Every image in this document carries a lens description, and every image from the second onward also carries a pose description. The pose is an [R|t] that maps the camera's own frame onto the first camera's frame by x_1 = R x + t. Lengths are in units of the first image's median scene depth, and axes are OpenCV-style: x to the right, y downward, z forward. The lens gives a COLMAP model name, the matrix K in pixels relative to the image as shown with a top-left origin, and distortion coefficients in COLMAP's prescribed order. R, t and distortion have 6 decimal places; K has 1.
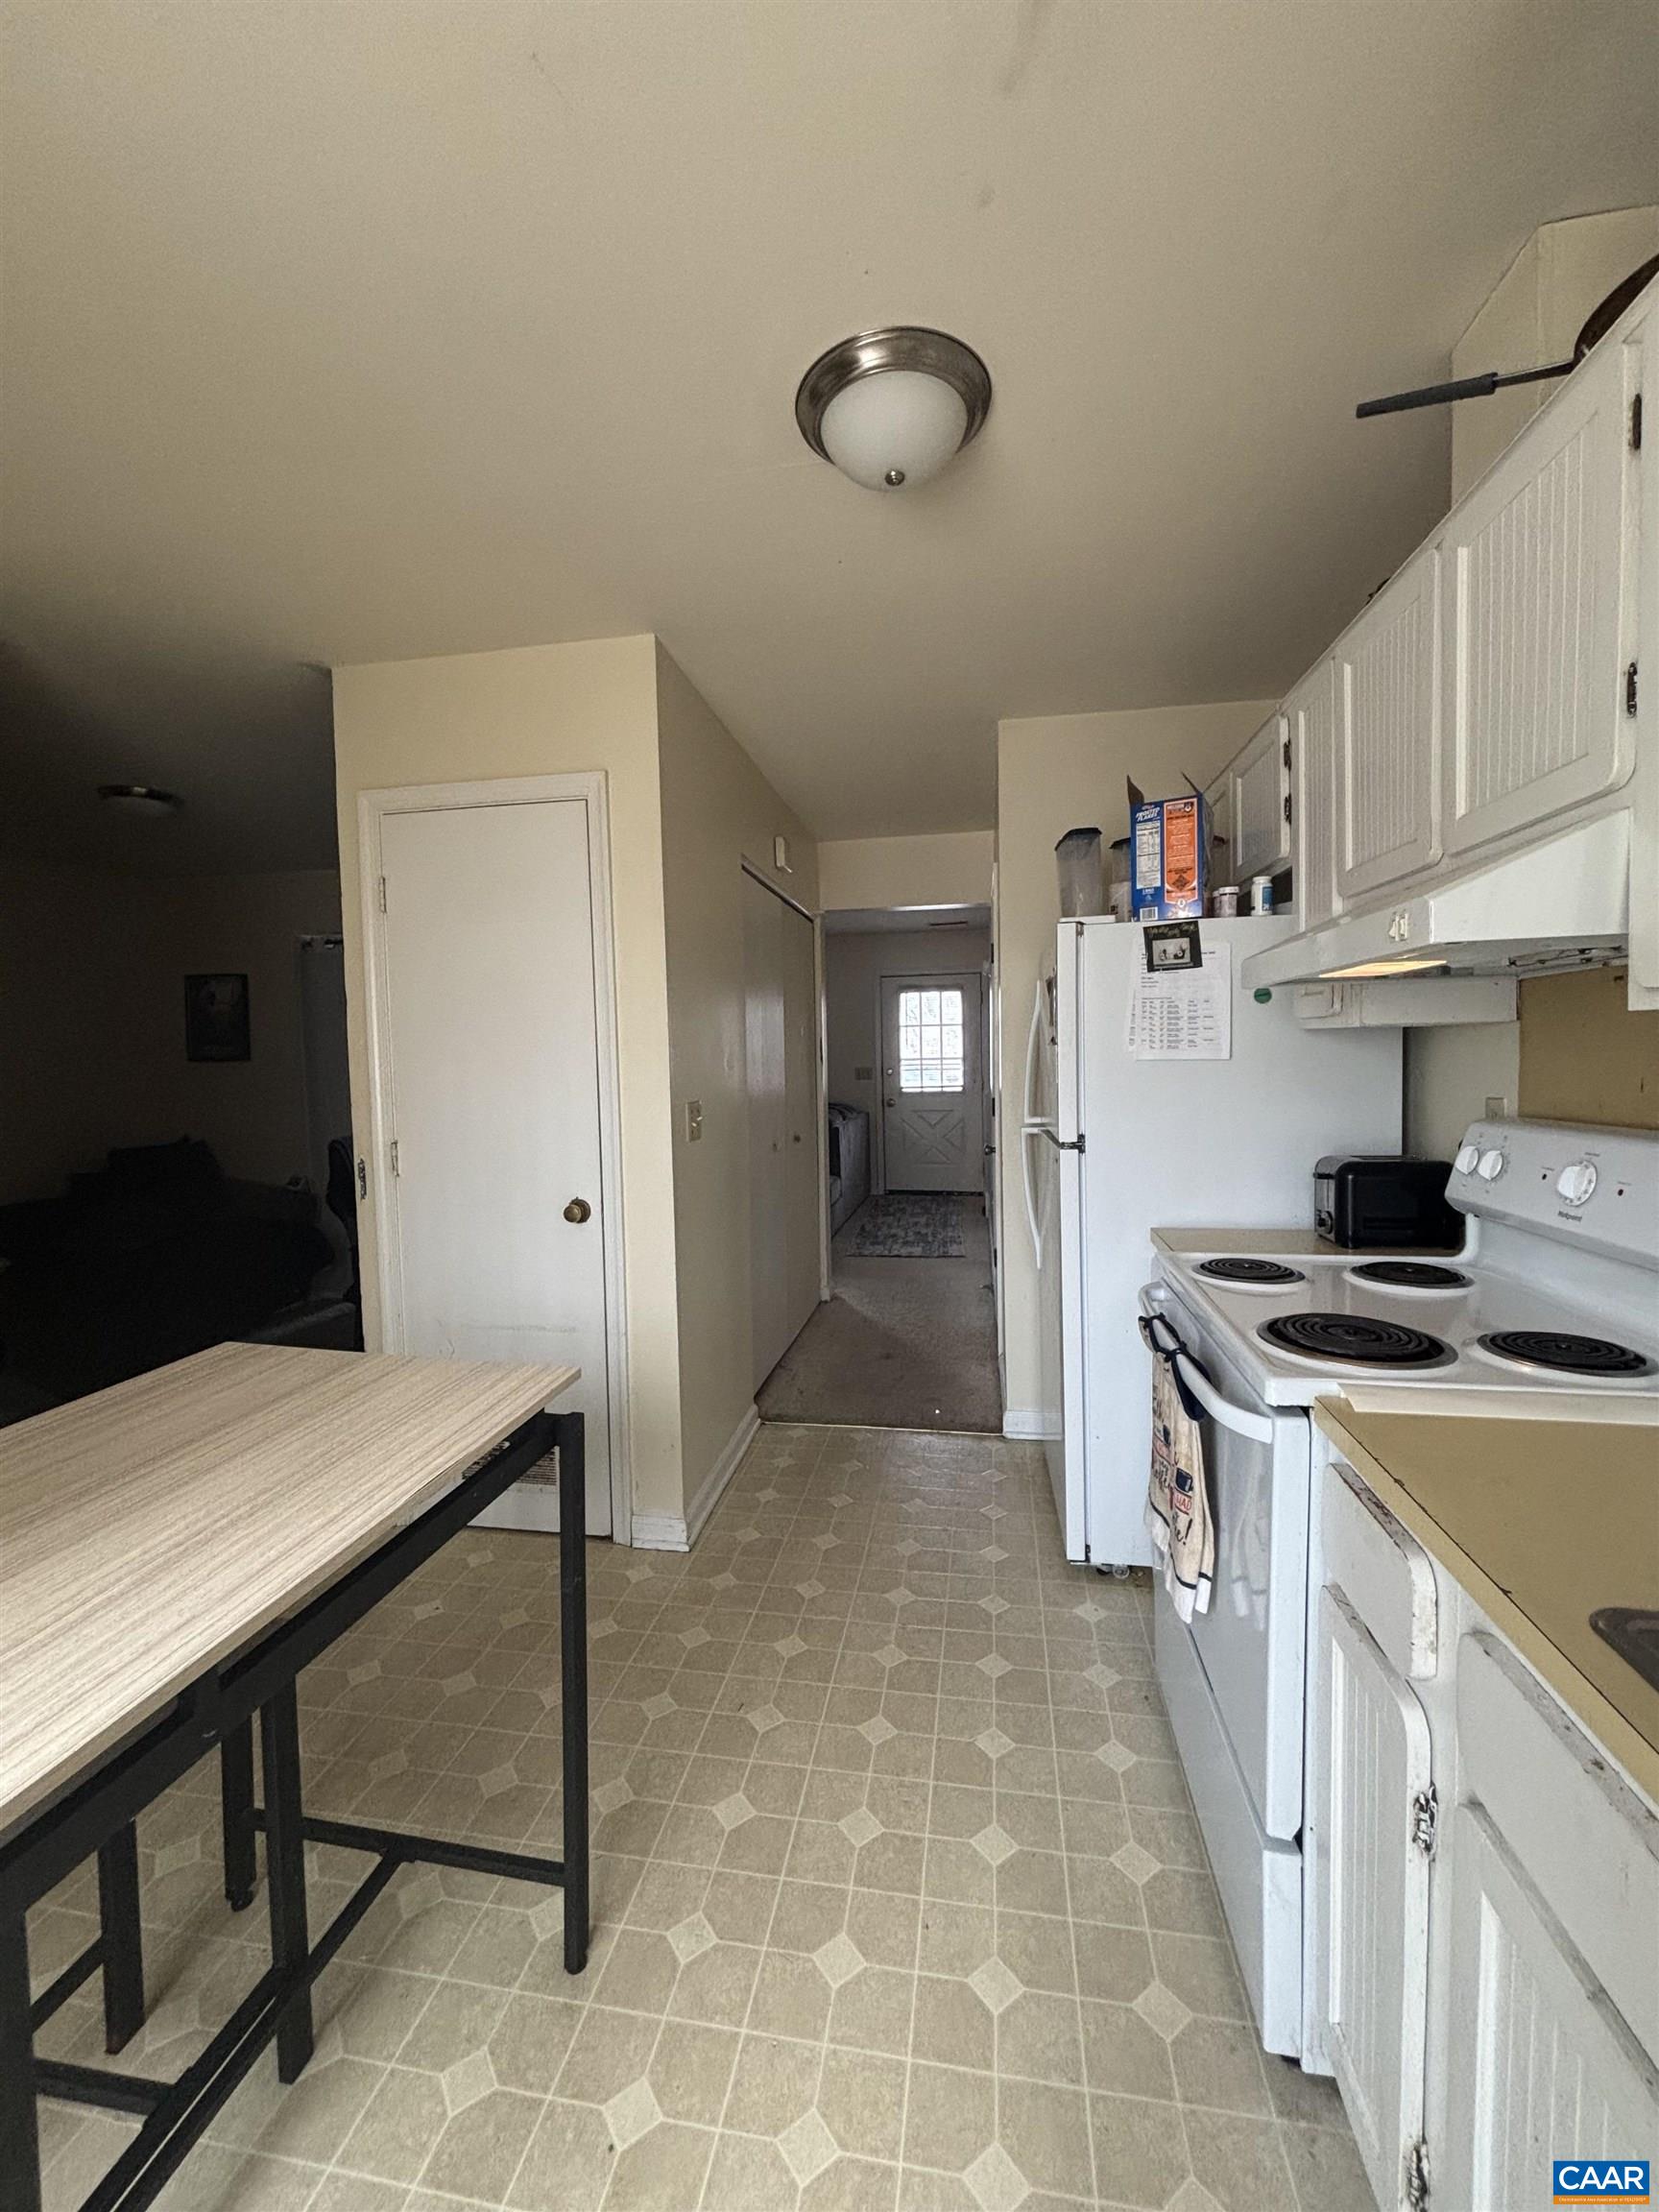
lens RADIAL K [[891.1, 0, 828.6], [0, 891.1, 1105.3], [0, 0, 1]] dist [-0.000230, 0.000512]
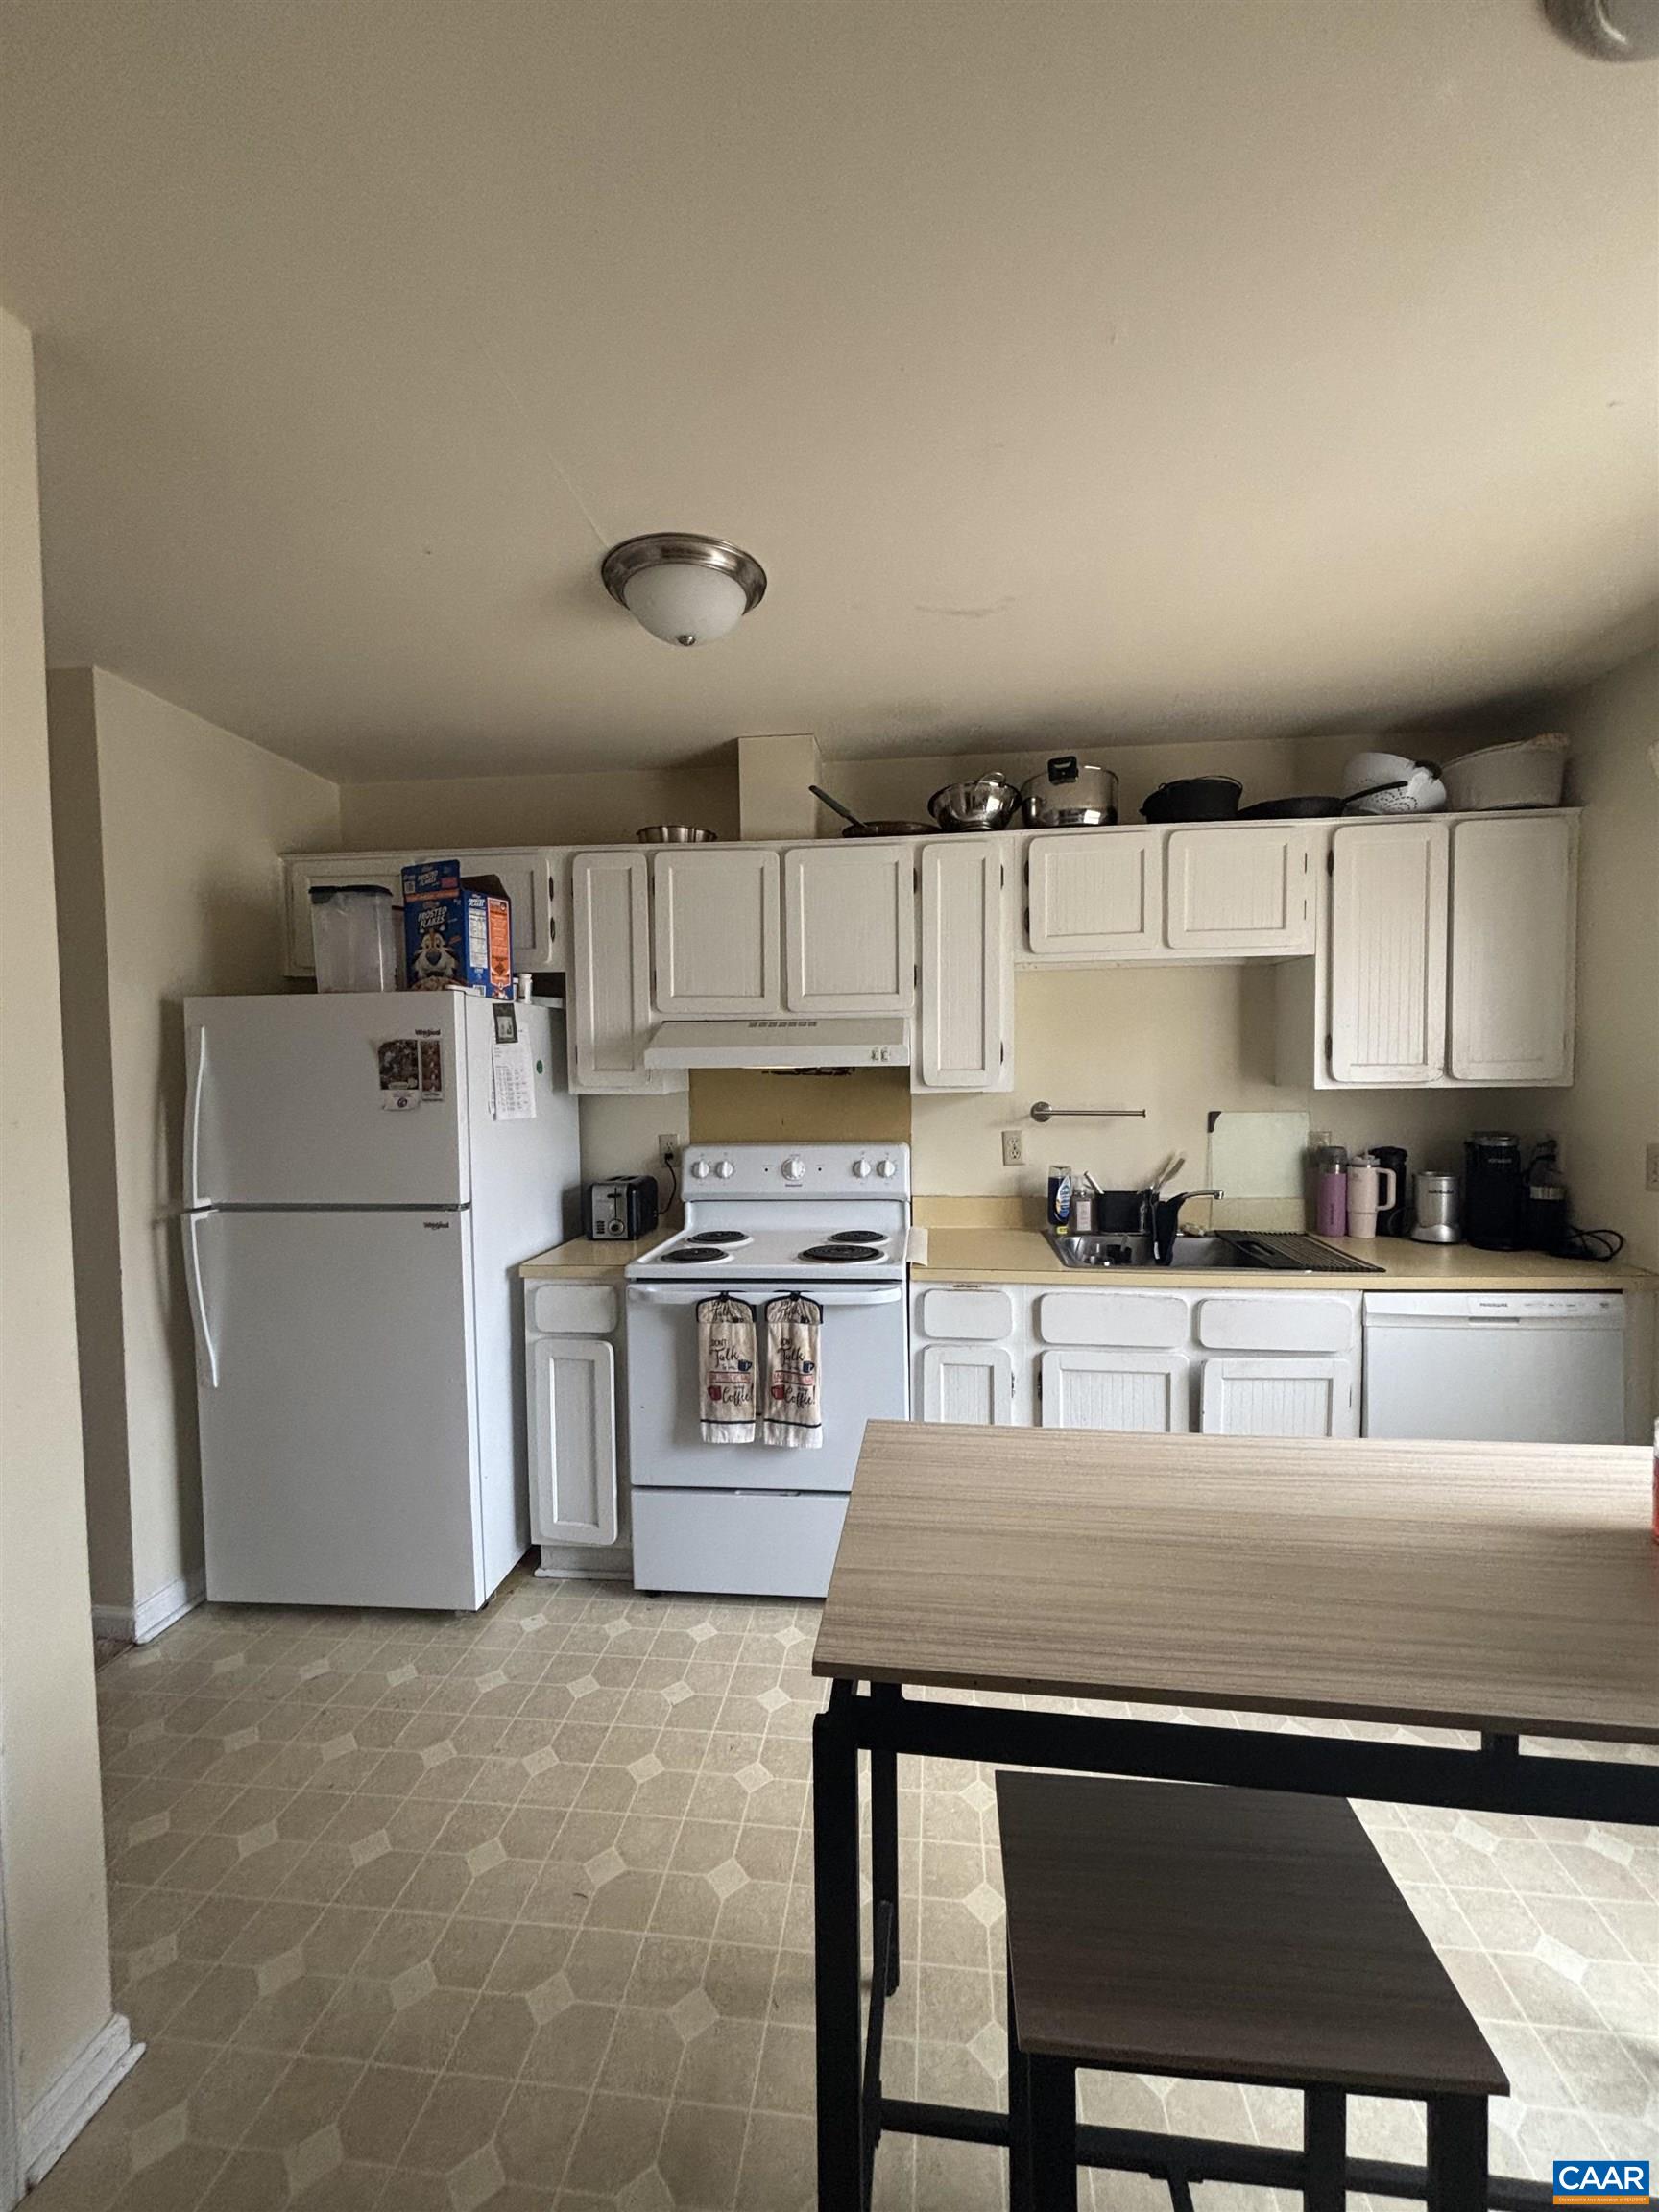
lens RADIAL K [[891.1, 0, 832.3], [0, 891.1, 1101.0], [0, 0, 1]] dist [-0.000230, 0.000512]
pose [[-0.055723, -0.016303, 0.998313, -0.907970], [0.065587, 0.997647, 0.019953, -0.080422], [-0.996290, 0.066589, -0.054522, 0.720849]]
